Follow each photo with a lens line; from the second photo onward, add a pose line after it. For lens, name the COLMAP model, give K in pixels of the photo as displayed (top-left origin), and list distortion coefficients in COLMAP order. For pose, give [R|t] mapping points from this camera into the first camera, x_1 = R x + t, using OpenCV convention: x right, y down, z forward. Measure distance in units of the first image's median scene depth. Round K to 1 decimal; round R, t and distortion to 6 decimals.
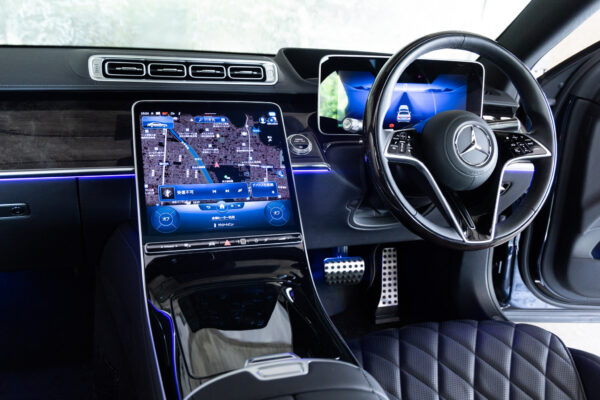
lens RADIAL K [[579.5, 0, 298.2], [0, 579.5, 197.6], [0, 0, 1]] dist [0.018208, 0.000000]
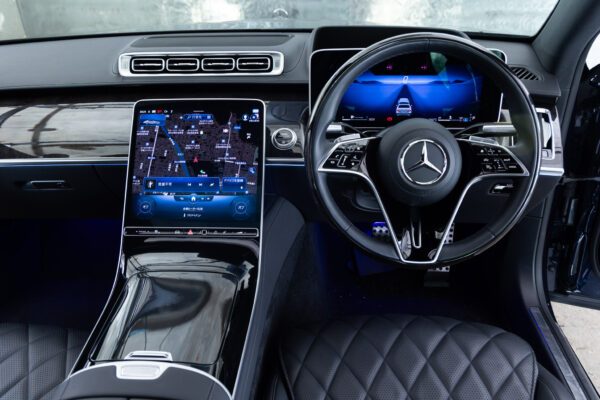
lens RADIAL K [[520.7, 0, 305.4], [0, 520.7, 204.9], [0, 0, 1]] dist [-0.002755, 0.013910]
pose [[0.914181, 0.120625, -0.386940, 0.454578], [-0.036933, 0.975507, 0.216848, -0.196654], [0.403620, -0.183947, 0.896245, 0.149524]]
